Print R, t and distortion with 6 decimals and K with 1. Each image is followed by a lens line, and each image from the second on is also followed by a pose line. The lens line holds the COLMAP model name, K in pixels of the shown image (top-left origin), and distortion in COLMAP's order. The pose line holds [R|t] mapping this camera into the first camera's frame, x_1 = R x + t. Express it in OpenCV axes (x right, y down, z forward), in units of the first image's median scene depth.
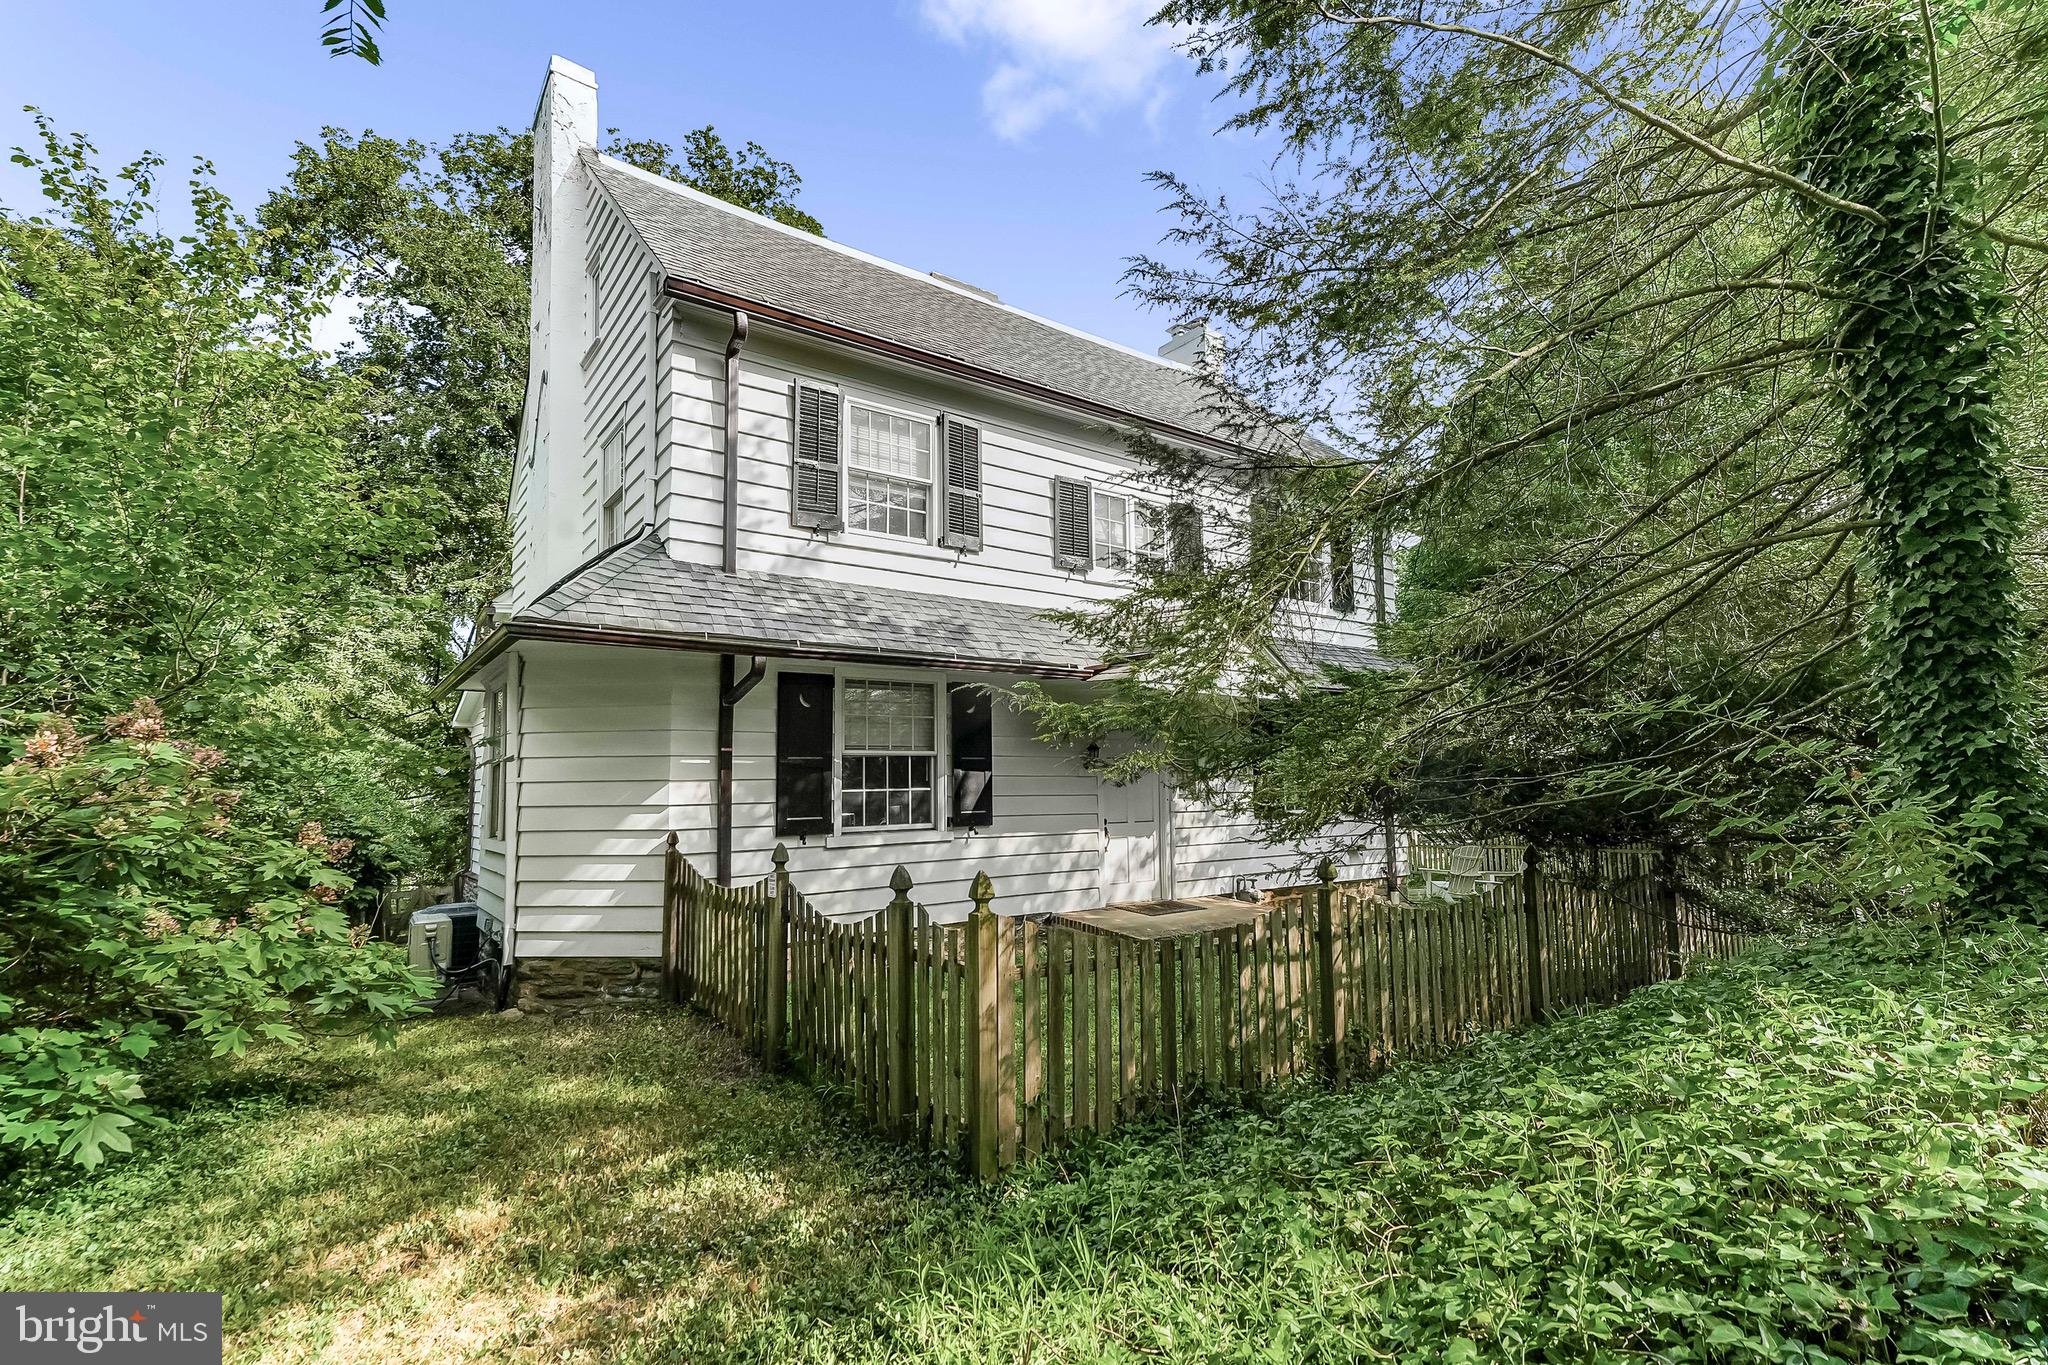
lens RADIAL K [[974.8, 0, 1024.0], [0, 974.8, 682.5], [0, 0, 1]] dist [0.000032, 0.000002]
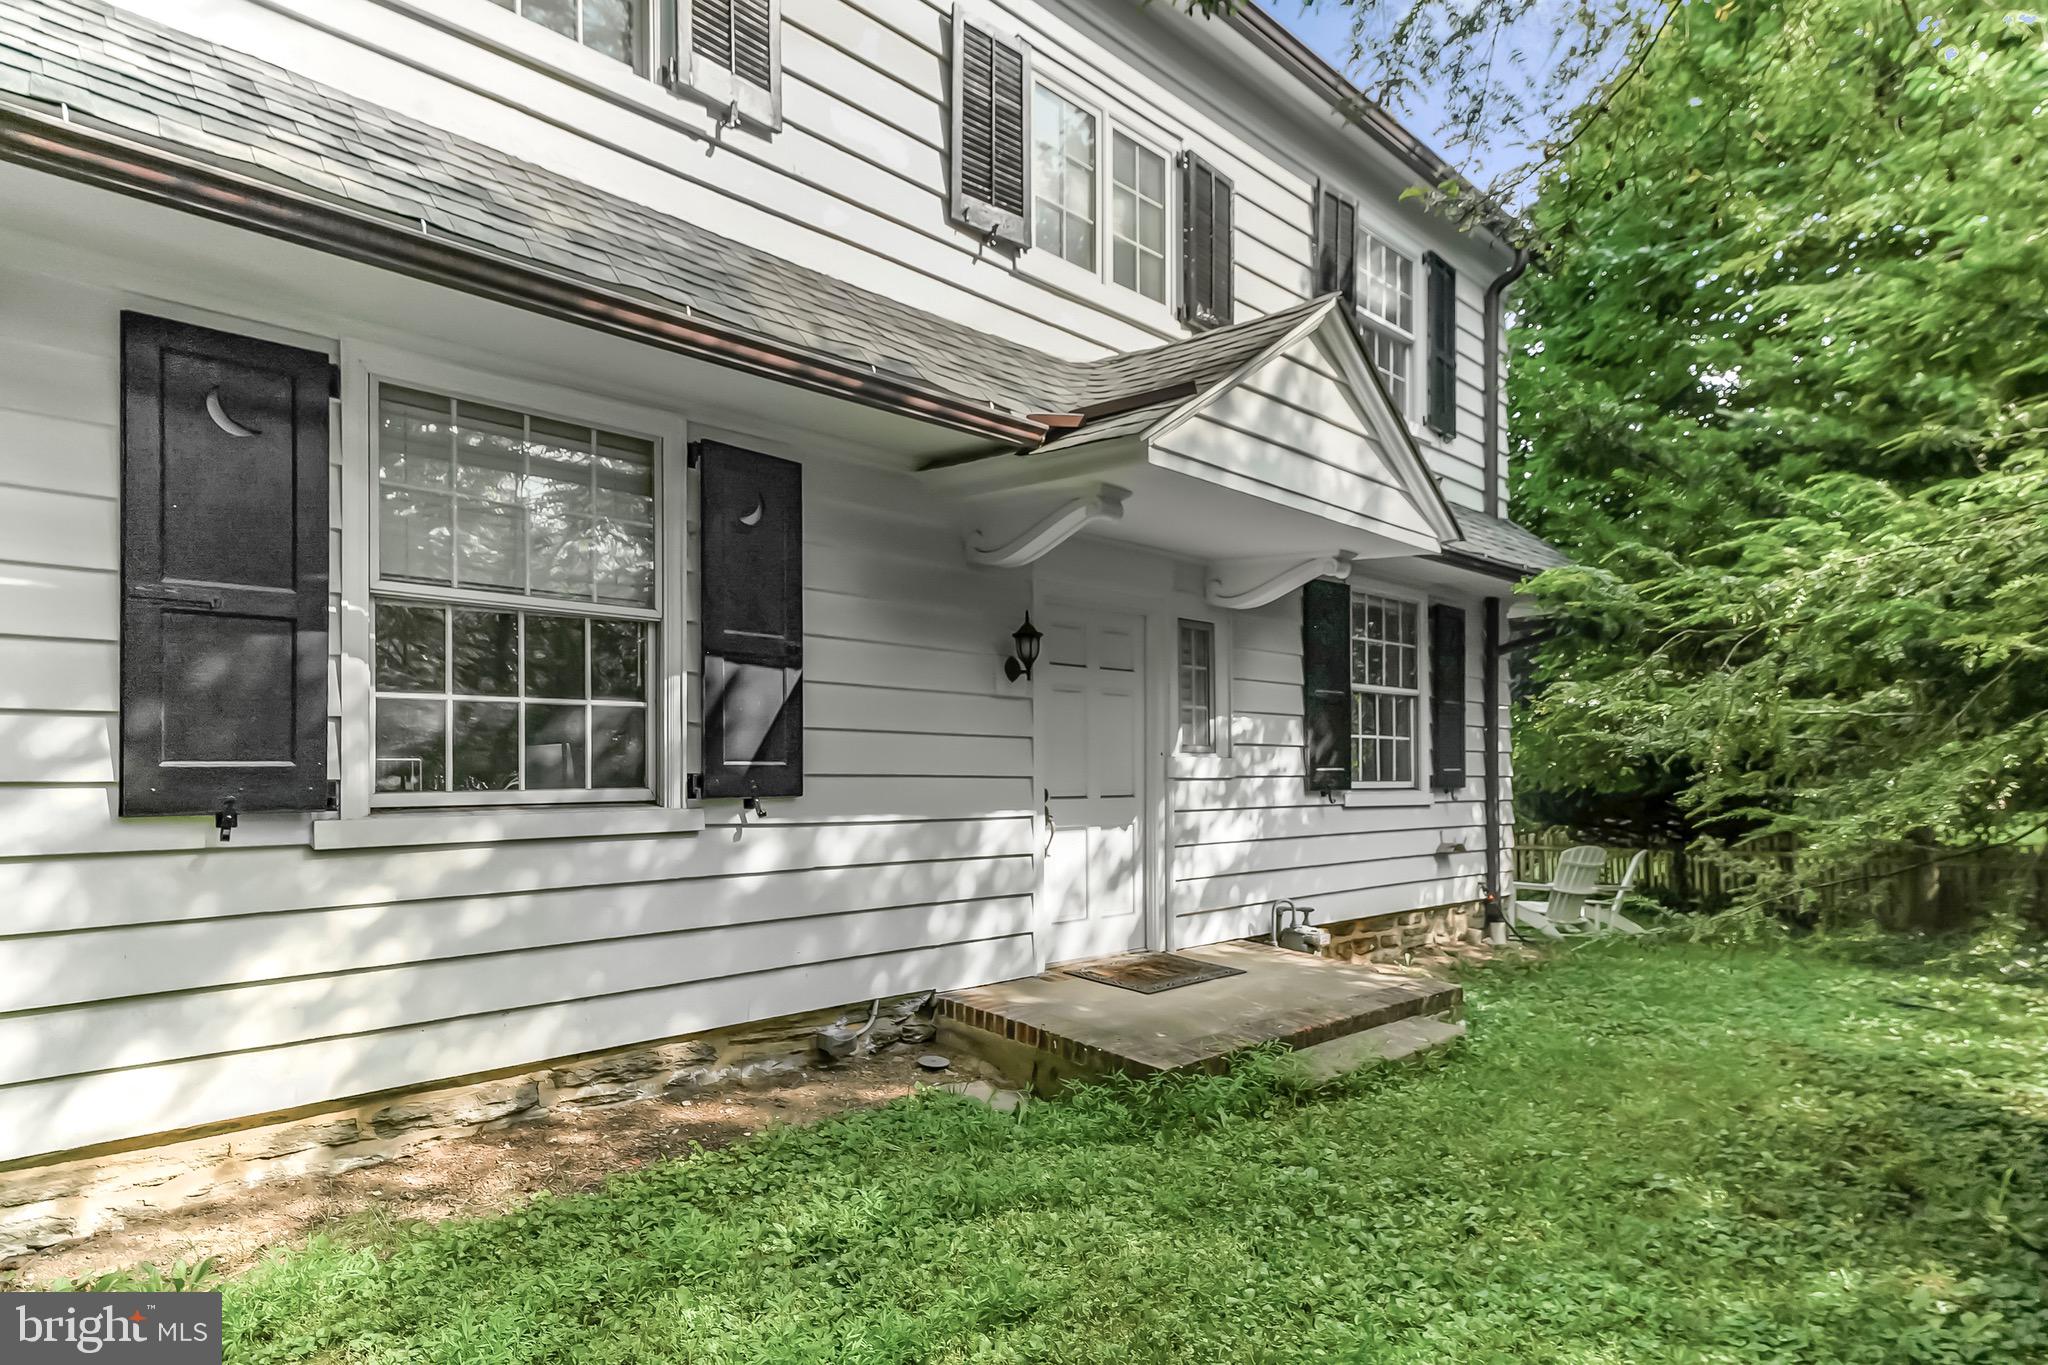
lens RADIAL K [[1111.0, 0, 1024.0], [0, 1111.0, 682.5], [0, 0, 1]] dist [0.013594, -0.000040]
pose [[0.991161, 0.007548, 0.132452, -0.000429], [-0.007898, 0.999967, 0.002118, 0.091705], [-0.132431, -0.003145, 0.991187, 0.487987]]
